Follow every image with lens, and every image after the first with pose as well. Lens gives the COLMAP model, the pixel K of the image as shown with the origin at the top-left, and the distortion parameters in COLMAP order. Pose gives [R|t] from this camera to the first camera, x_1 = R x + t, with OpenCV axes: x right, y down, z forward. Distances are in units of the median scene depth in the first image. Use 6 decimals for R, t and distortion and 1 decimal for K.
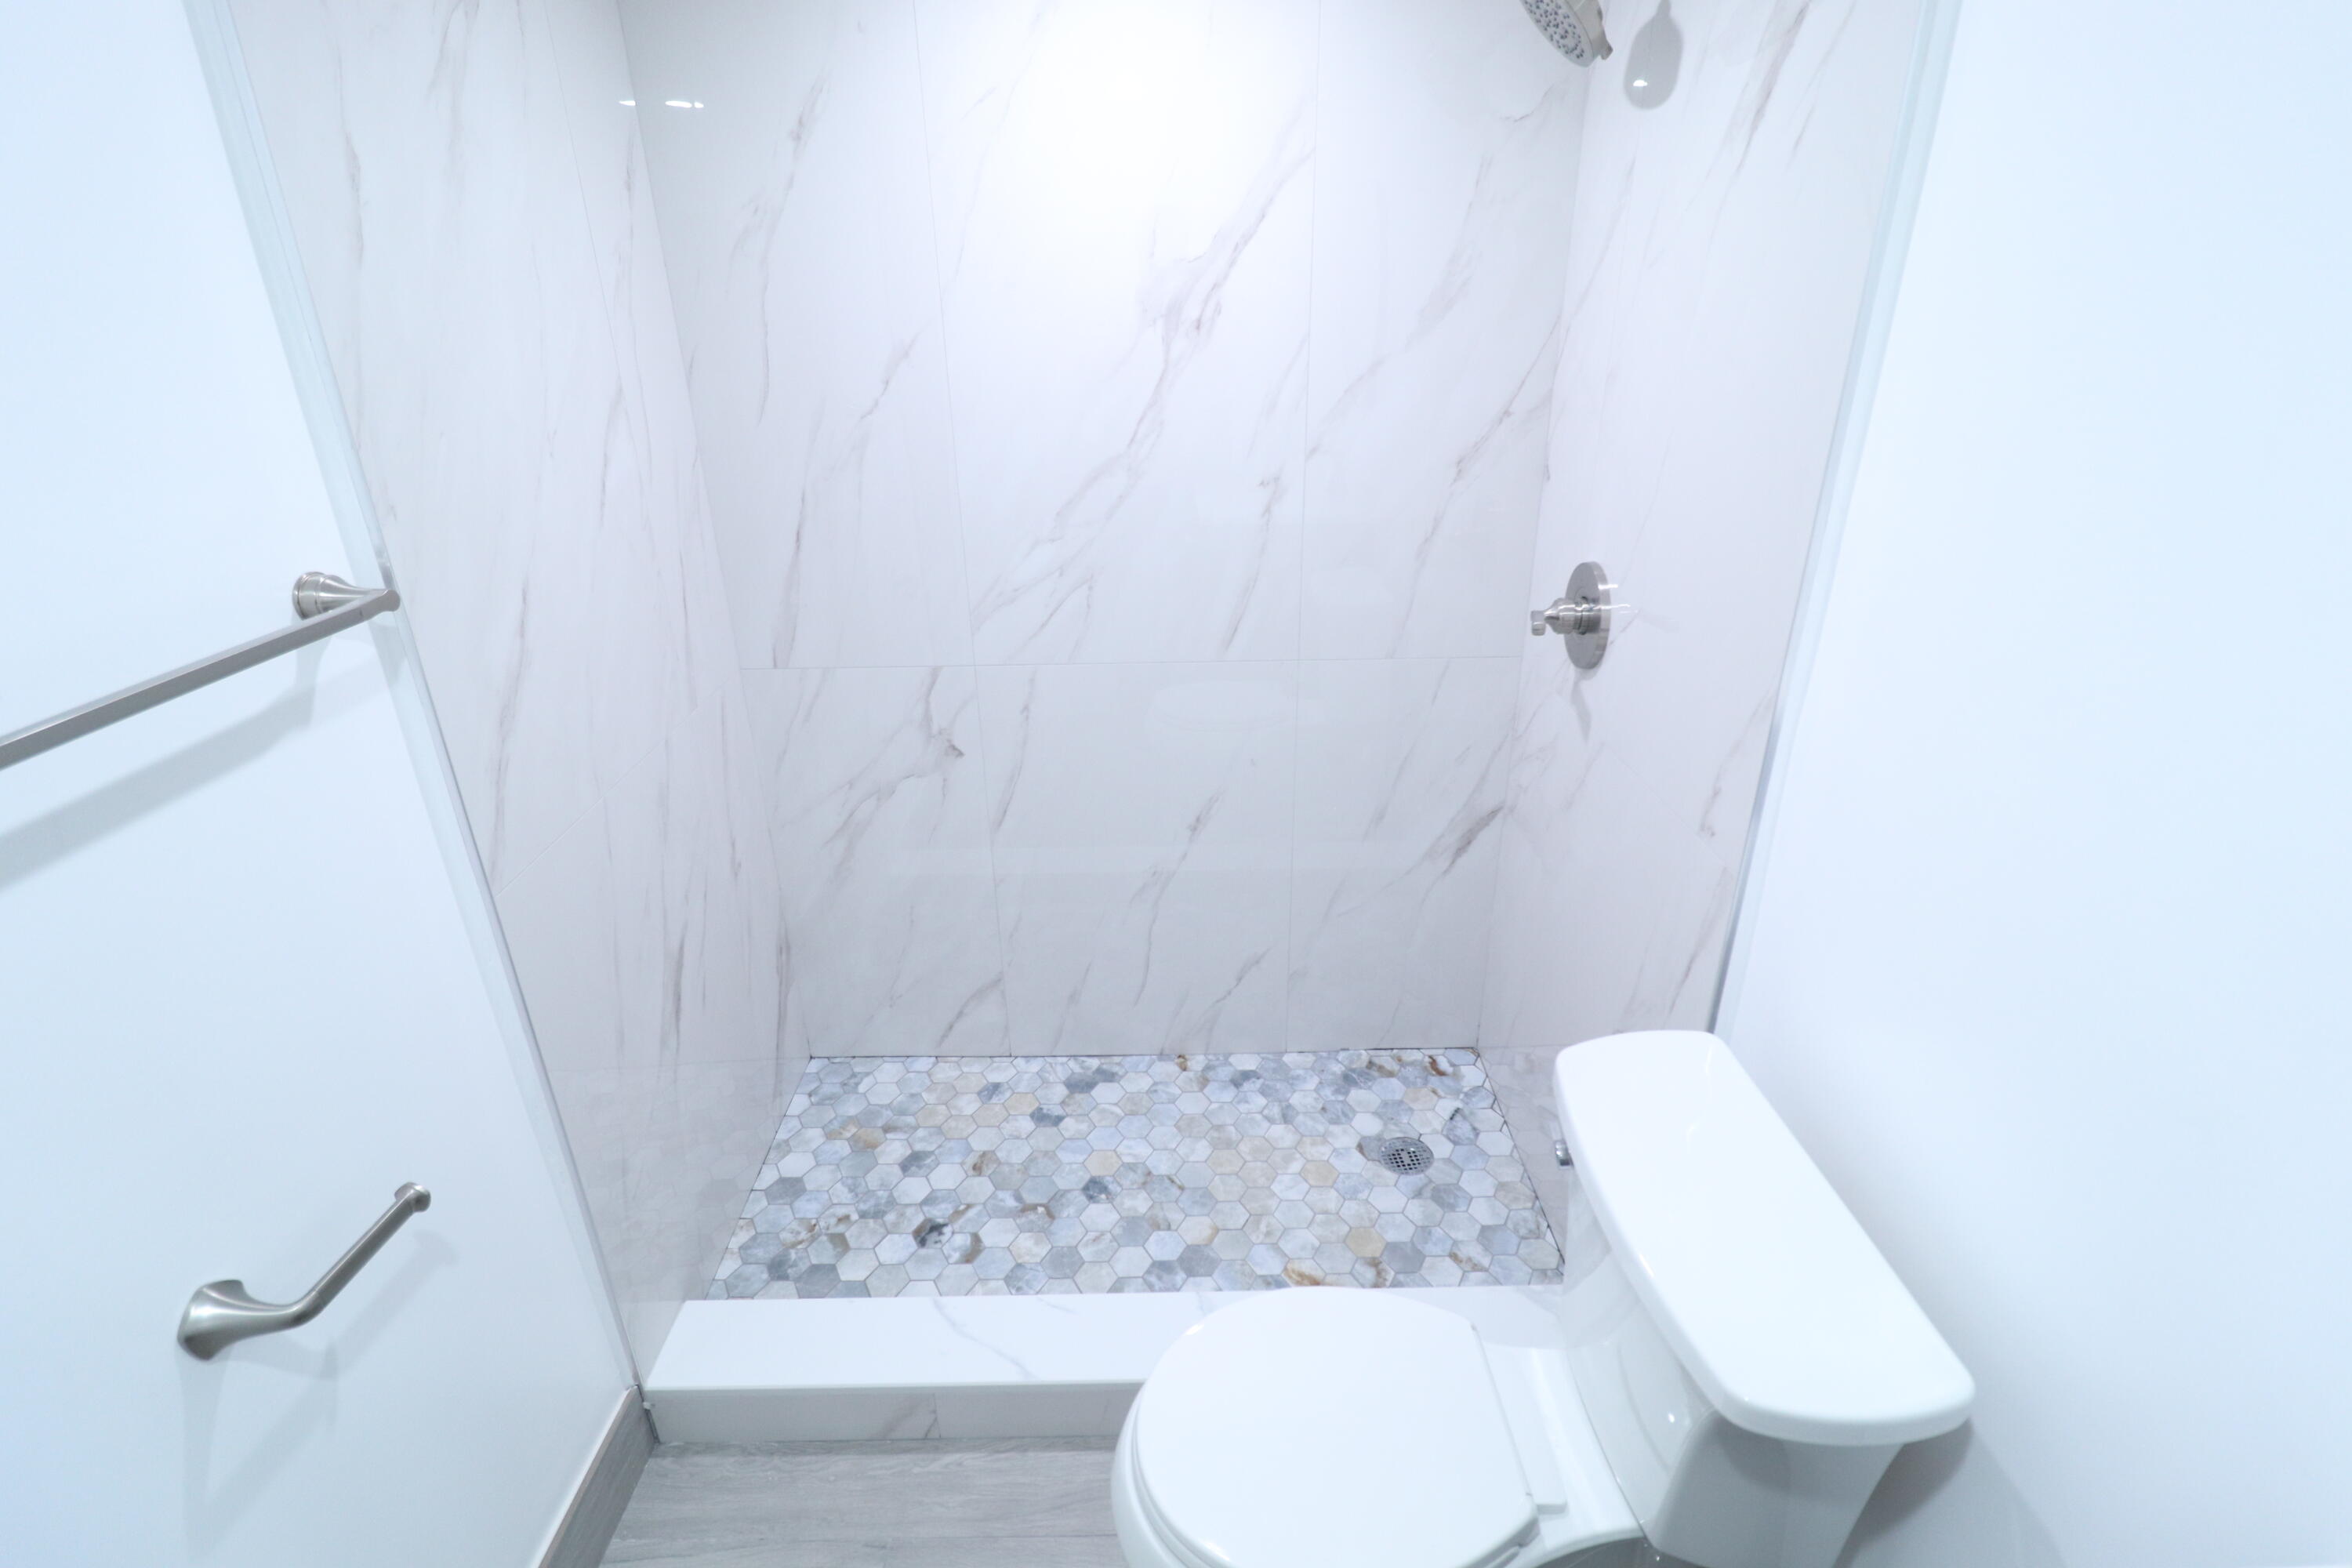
lens RADIAL K [[1089.7, 0, 1169.3], [0, 1089.7, 782.3], [0, 0, 1]] dist [-0.004052, -0.010547]
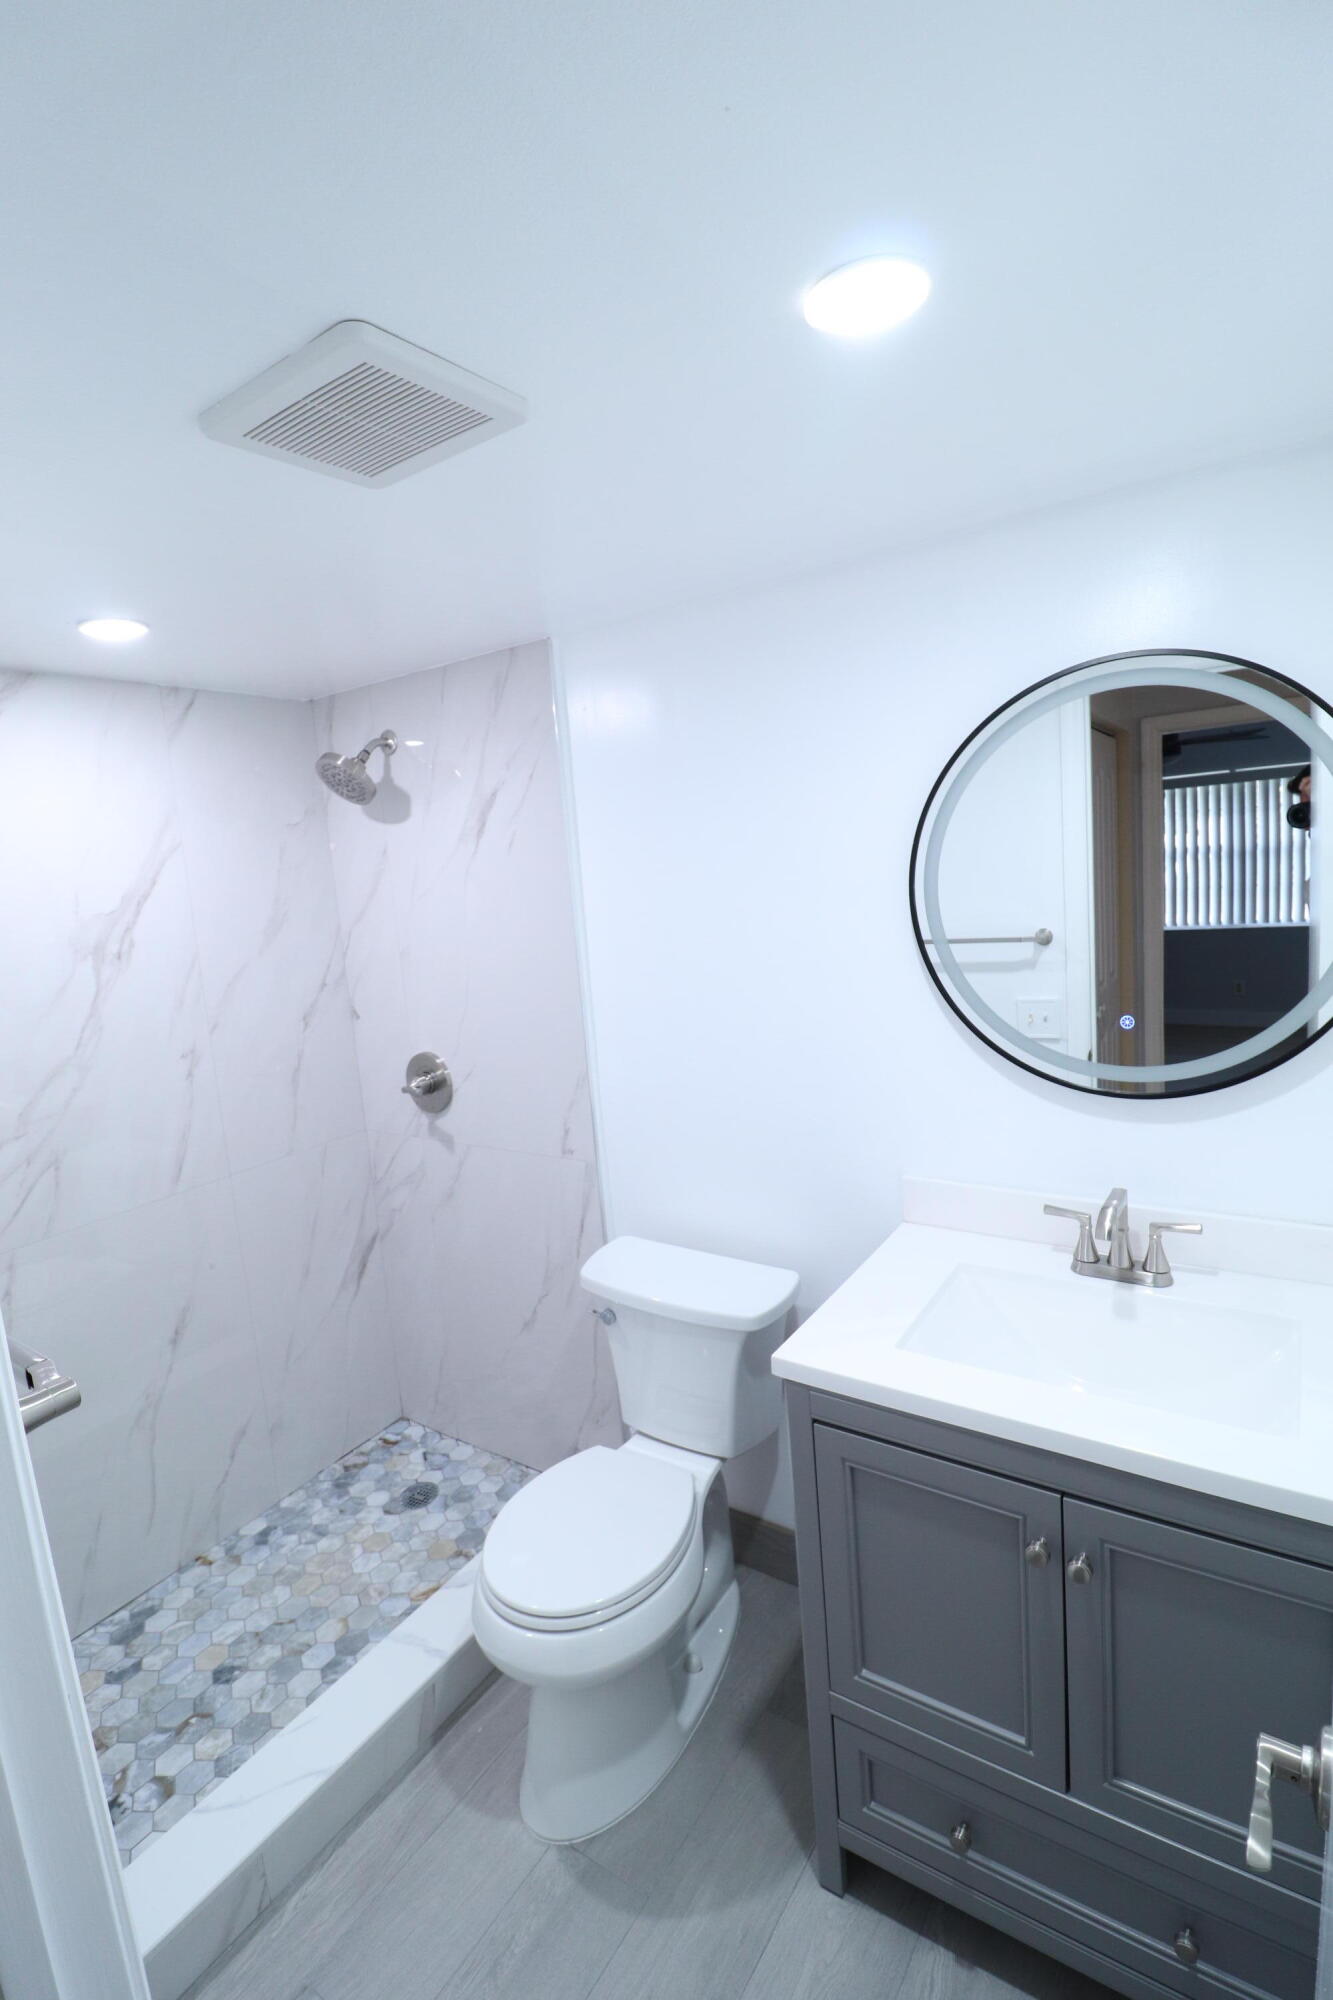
lens RADIAL K [[926.6, 0, 673.0], [0, 926.6, 998.1], [0, 0, 1]] dist [-0.004052, -0.010547]
pose [[0.555980, -0.150160, 0.817519, -0.488850], [0.401789, 0.909555, -0.106184, 0.029863], [-0.727634, 0.387507, 0.566027, -0.134176]]
